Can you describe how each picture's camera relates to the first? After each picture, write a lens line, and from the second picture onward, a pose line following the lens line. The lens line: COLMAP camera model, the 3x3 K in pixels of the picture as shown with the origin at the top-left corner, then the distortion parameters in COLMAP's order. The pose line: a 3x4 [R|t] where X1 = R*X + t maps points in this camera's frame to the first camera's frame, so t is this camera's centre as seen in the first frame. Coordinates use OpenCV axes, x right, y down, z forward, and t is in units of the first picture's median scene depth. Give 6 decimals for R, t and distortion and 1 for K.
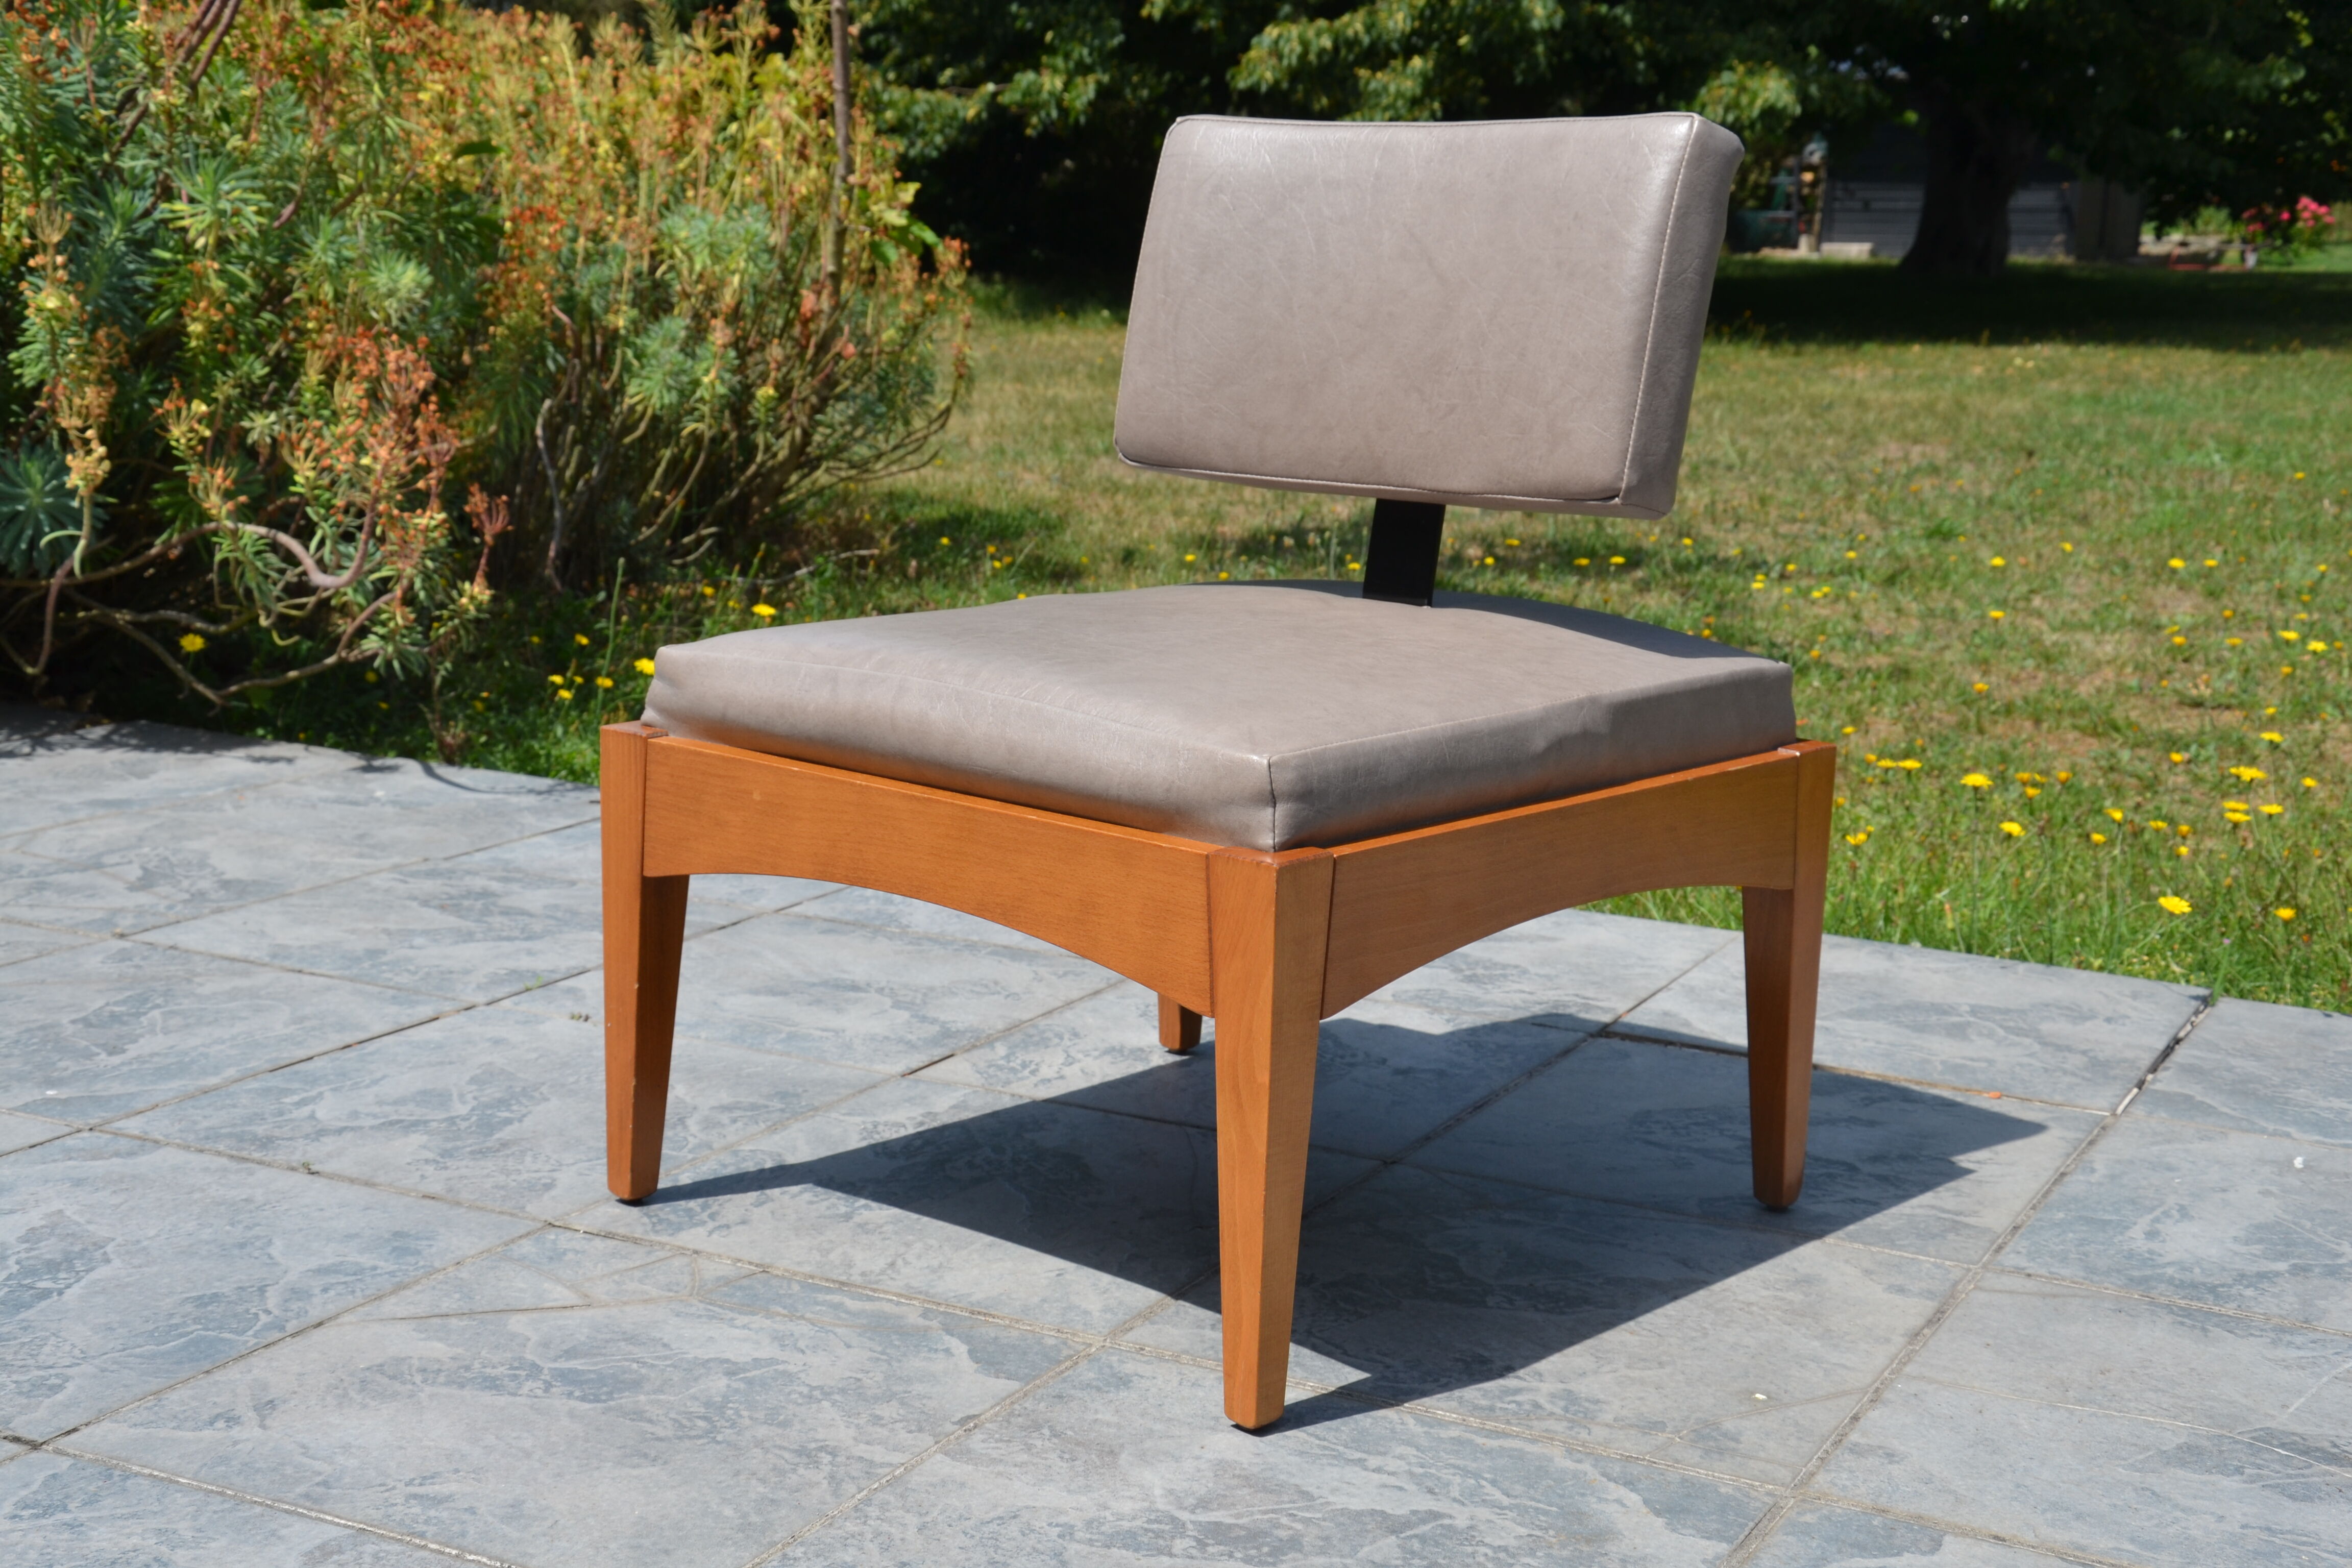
lens RADIAL K [[3136.9, 0, 1178.3], [0, 3136.9, 844.7], [0, 0, 1]] dist [0.021510, 0.508790]
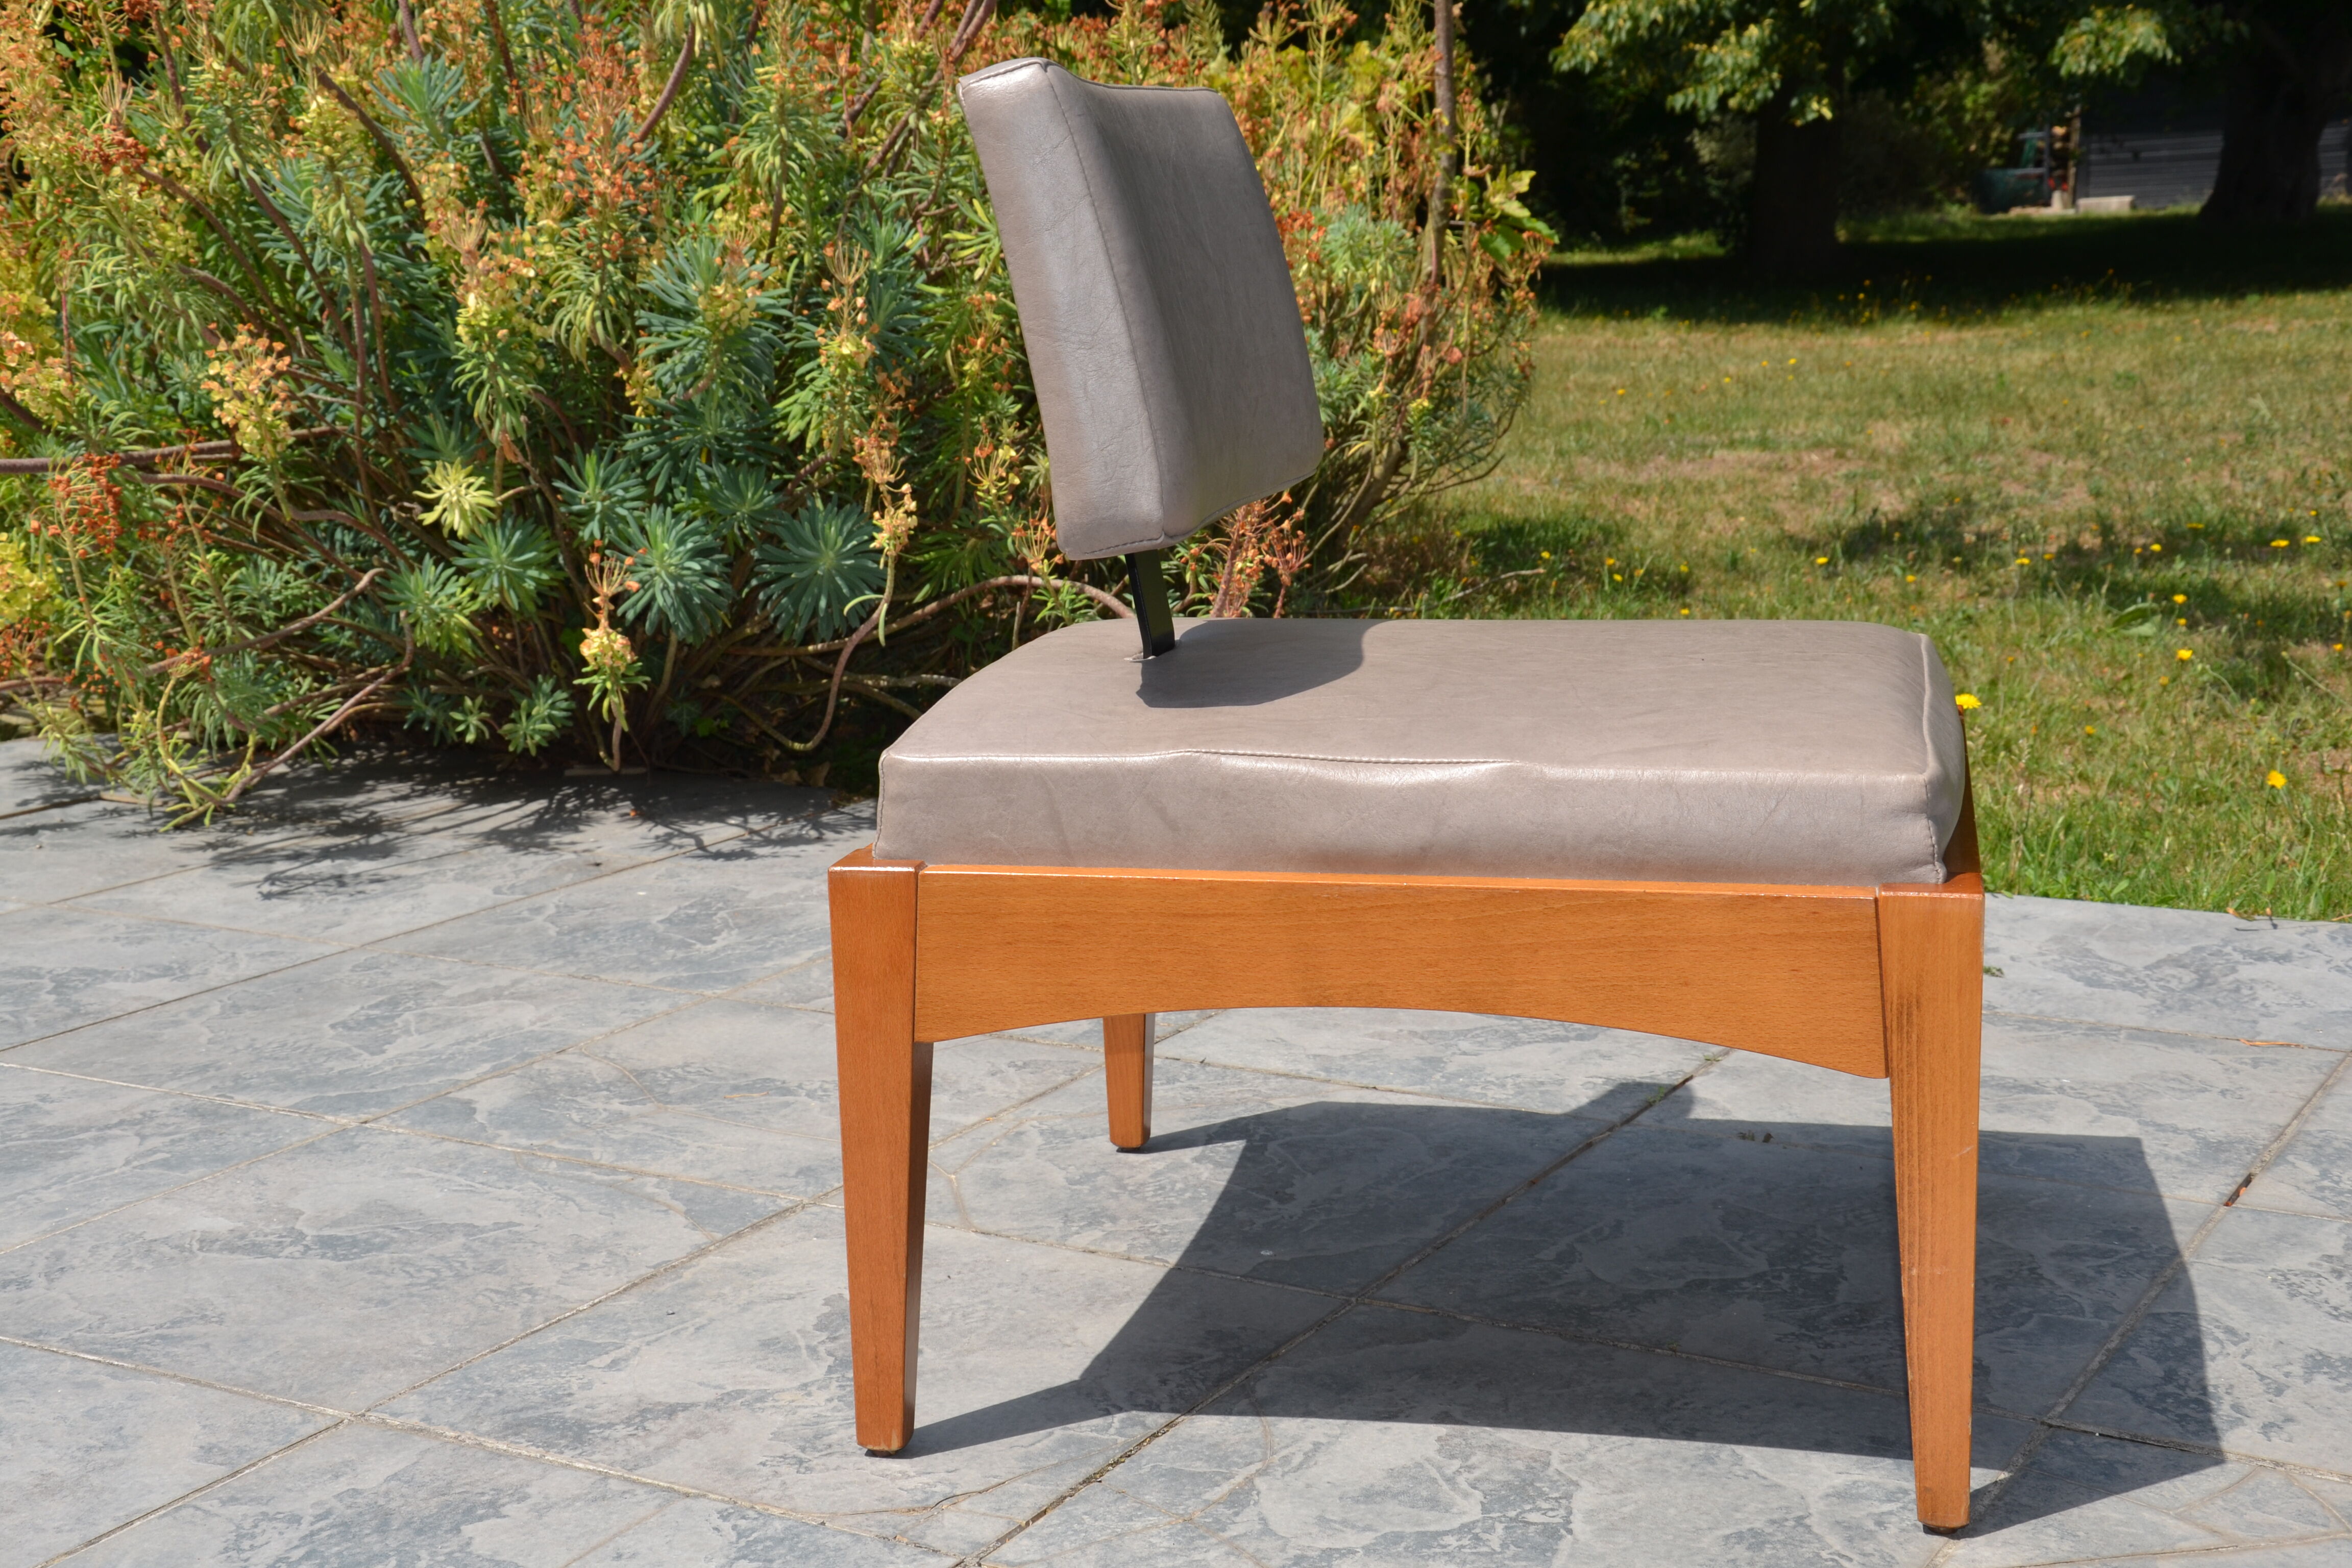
lens RADIAL K [[3136.9, 0, 1178.3], [0, 3136.9, 844.7], [0, 0, 1]] dist [0.021510, 0.508790]
pose [[0.996953, -0.038399, -0.067904, -0.131751], [0.038408, 0.999261, -0.001169, -0.014558], [0.067898, -0.001443, 0.997691, 0.066757]]
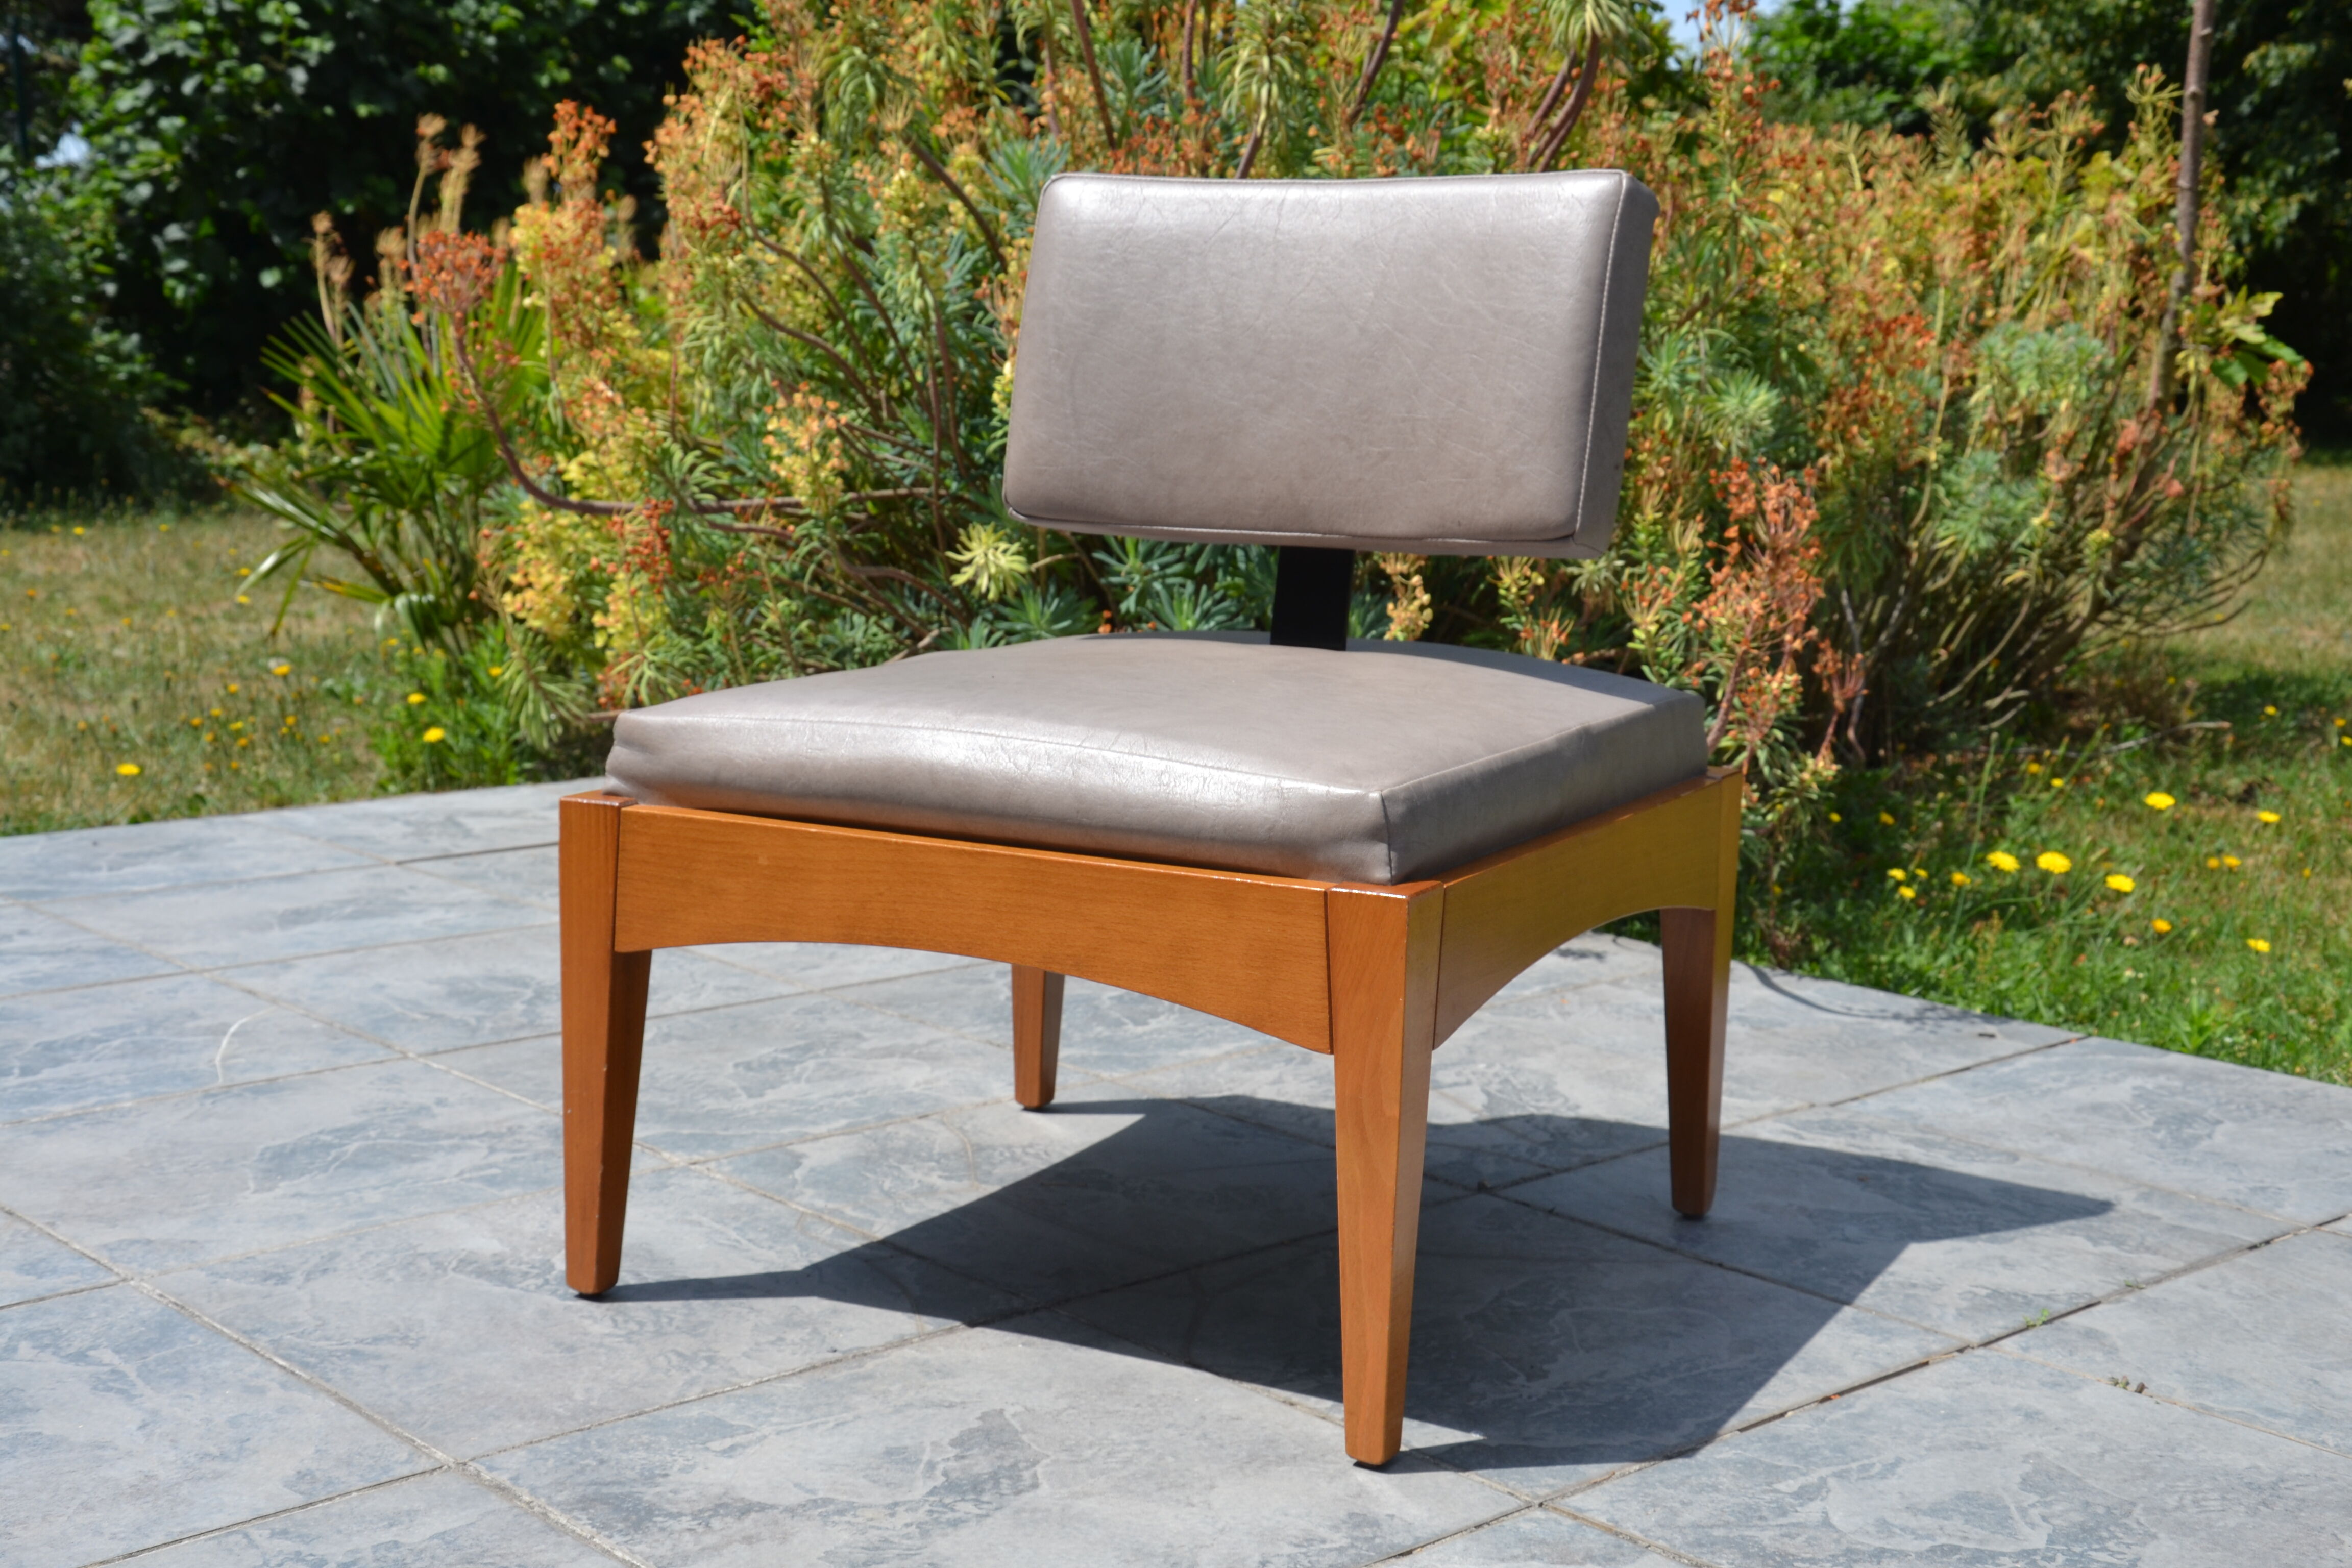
lens RADIAL K [[3035.8, 0, 1106.1], [0, 3035.8, 823.1], [0, 0, 1]] dist [0.045000, 0.302722]
pose [[0.934628, 0.048152, -0.352352, -0.078304], [-0.064729, 0.997274, -0.035409, -0.016693], [0.349687, 0.055902, 0.935197, 0.115029]]
